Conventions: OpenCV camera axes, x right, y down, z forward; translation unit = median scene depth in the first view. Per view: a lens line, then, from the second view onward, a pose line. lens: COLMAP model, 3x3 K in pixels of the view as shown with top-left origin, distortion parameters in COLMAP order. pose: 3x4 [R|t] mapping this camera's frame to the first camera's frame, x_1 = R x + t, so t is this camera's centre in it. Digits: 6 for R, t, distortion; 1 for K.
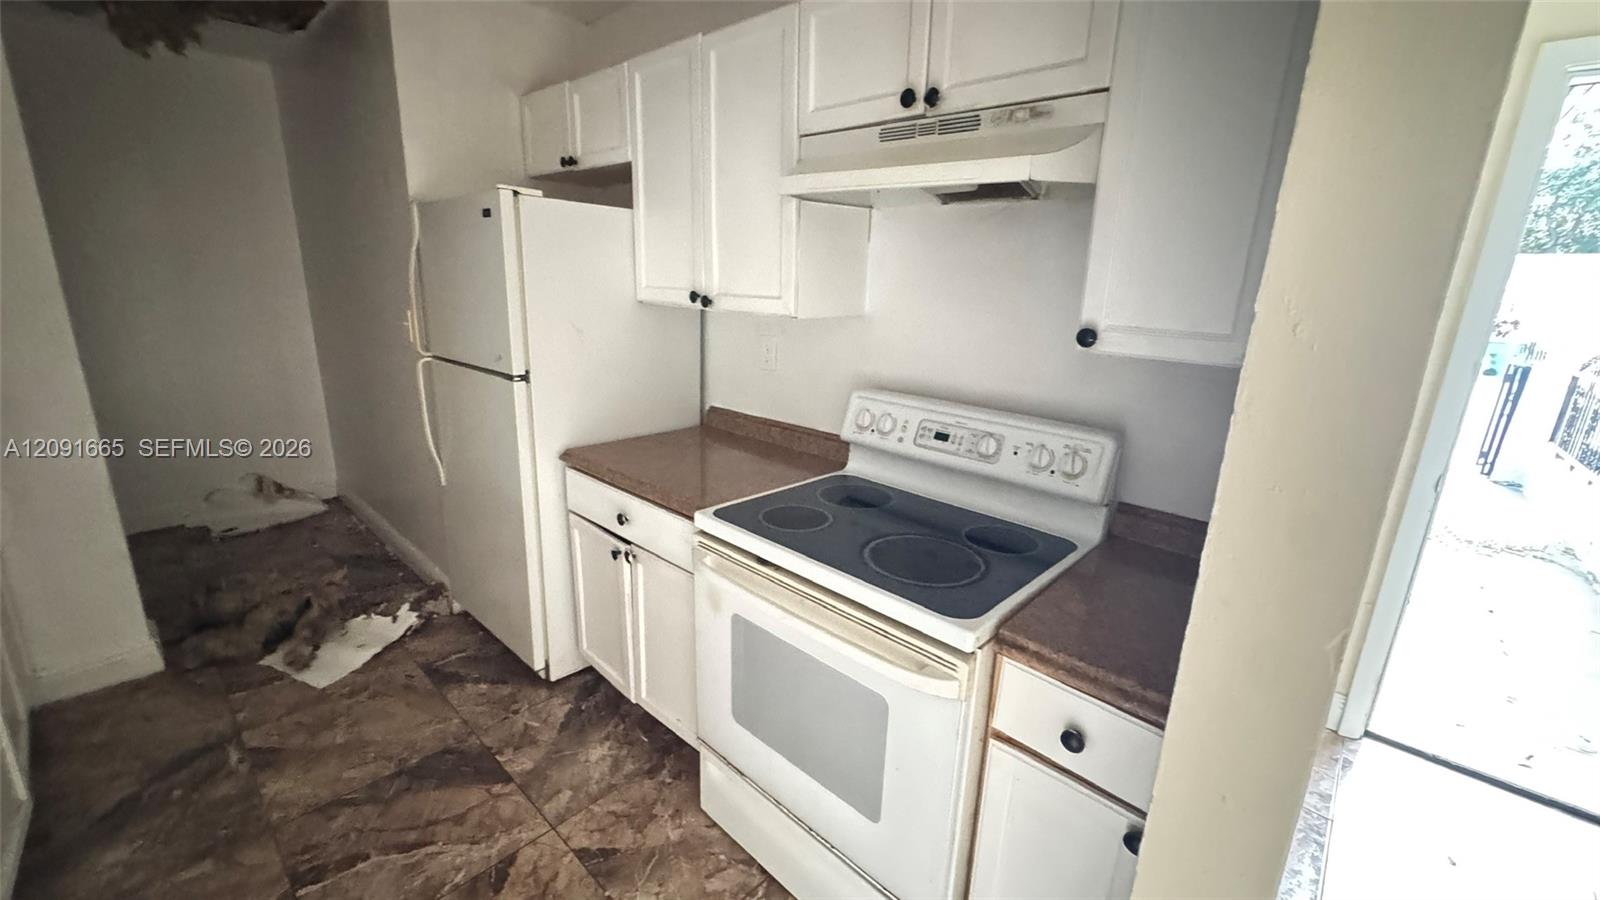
lens RADIAL K [[648.2, 0, 812.0], [0, 648.2, 448.1], [0, 0, 1]] dist [-0.001802, -0.000538]
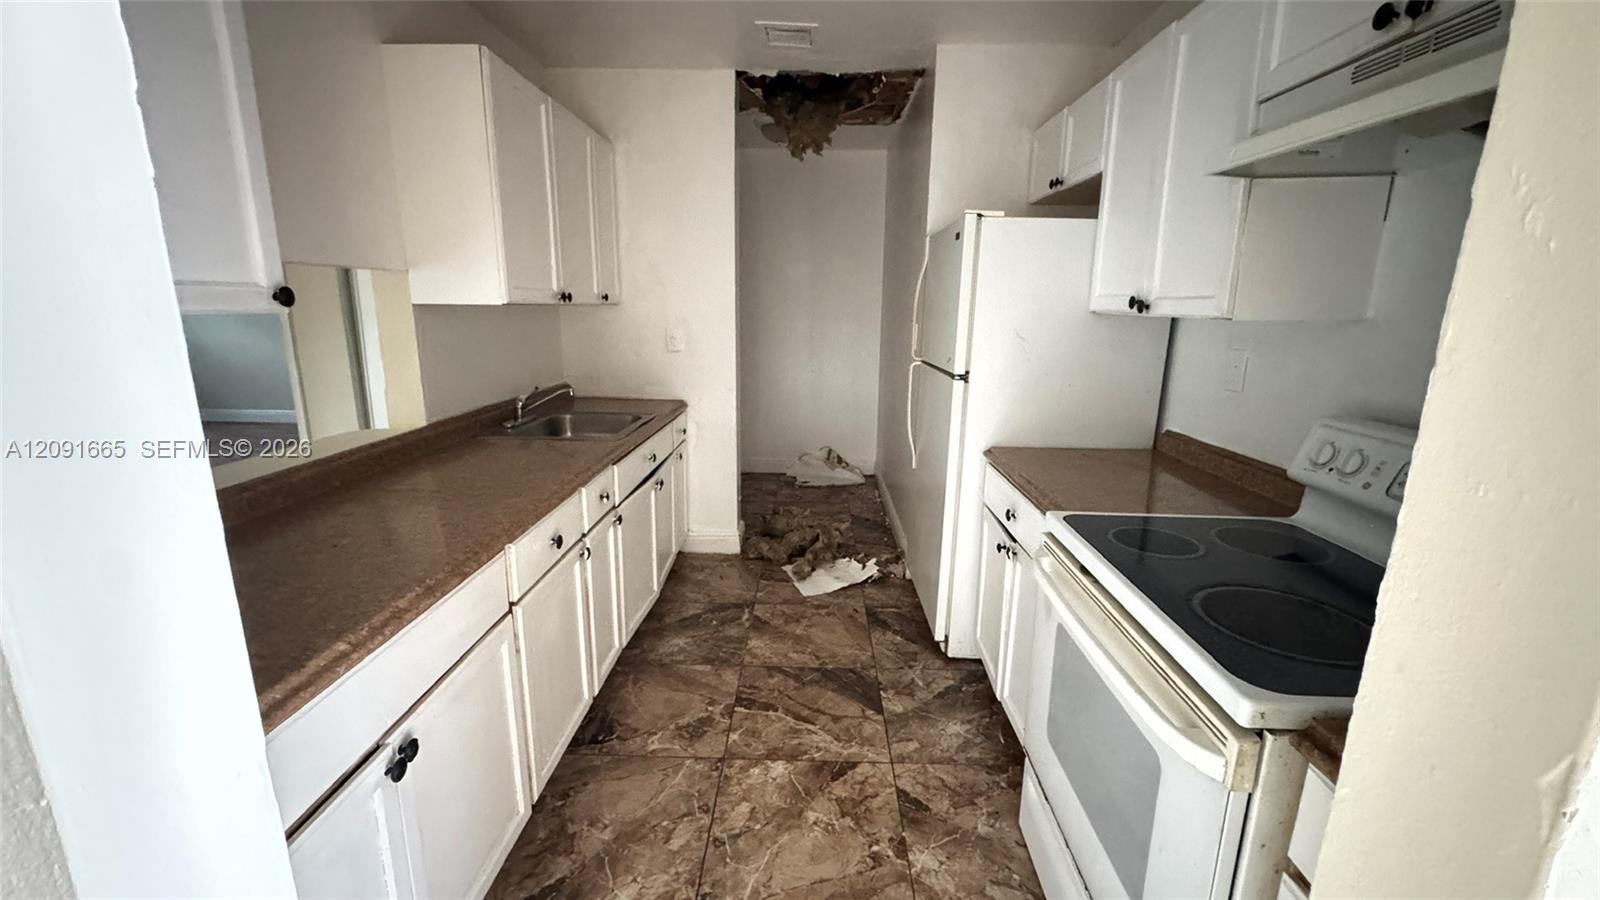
lens RADIAL K [[648.2, 0, 787.8], [0, 648.2, 445.3], [0, 0, 1]] dist [-0.001802, -0.000538]
pose [[0.648334, 0.136889, -0.748949, 0.230256], [-0.180960, 0.983220, 0.023058, 0.039244], [0.739538, 0.120580, 0.662227, 0.036903]]
